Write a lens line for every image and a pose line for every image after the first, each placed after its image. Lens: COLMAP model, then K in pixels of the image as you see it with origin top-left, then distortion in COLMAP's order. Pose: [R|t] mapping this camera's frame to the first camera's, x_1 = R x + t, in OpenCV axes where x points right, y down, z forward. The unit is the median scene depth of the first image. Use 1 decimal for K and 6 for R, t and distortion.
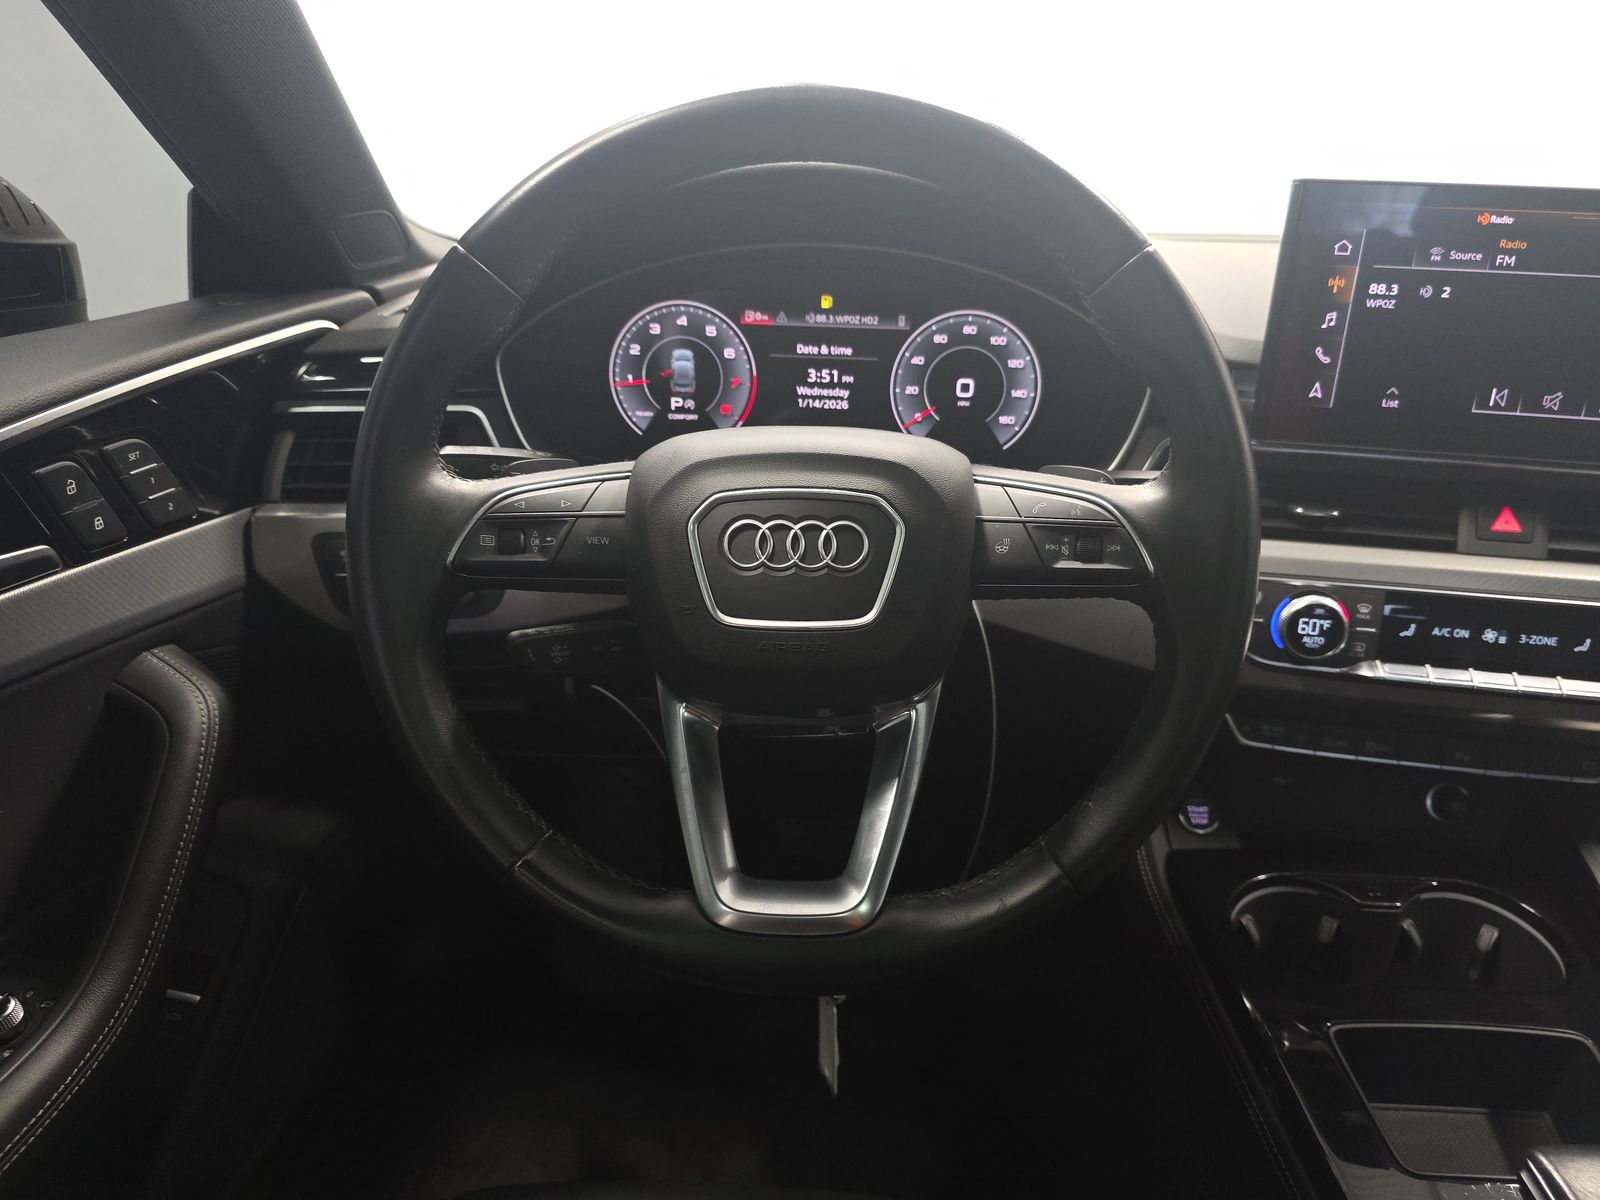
lens RADIAL K [[1051.3, 0, 803.8], [0, 1051.3, 626.6], [0, 0, 1]] dist [0.048798, -0.056977]
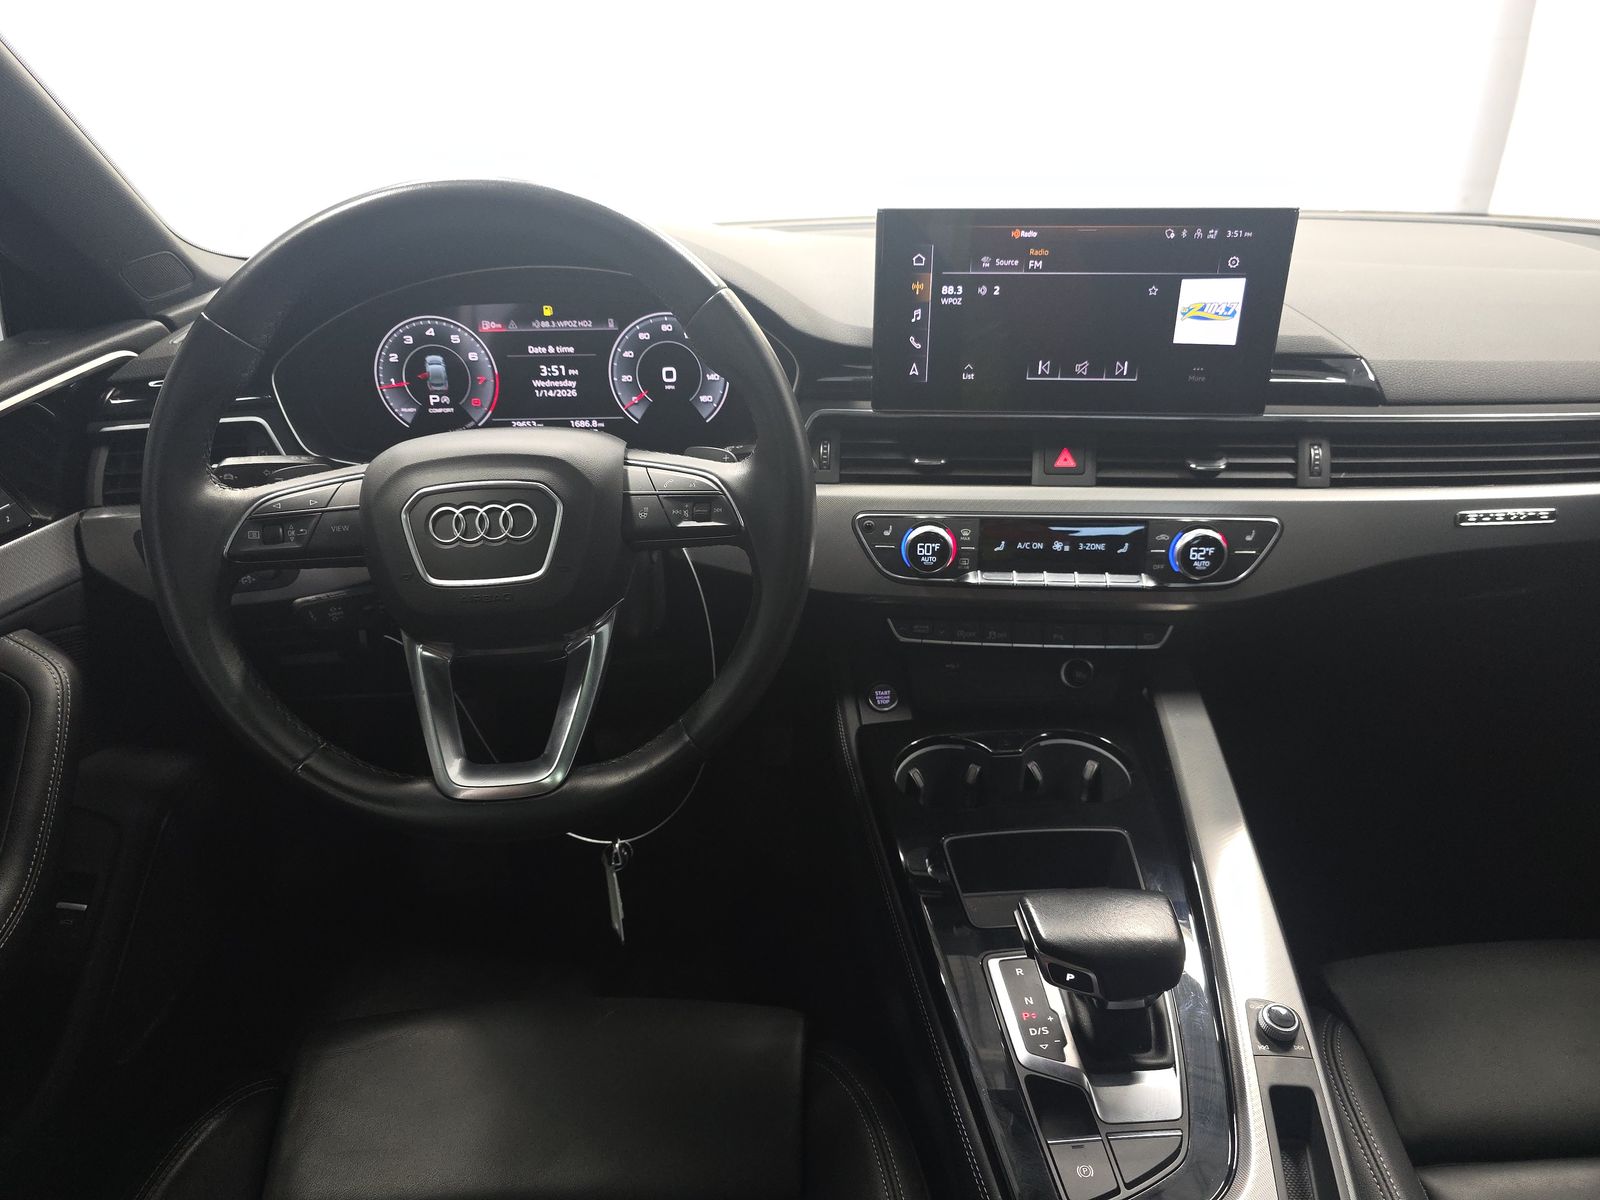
lens RADIAL K [[1055.5, 0, 800.3], [0, 1055.5, 640.7], [0, 0, 1]] dist [0.051535, -0.050685]
pose [[0.994388, -0.078999, 0.070372, 0.229789], [0.073028, 0.993809, 0.083735, -0.008555], [-0.076551, -0.078126, 0.994000, -0.331493]]
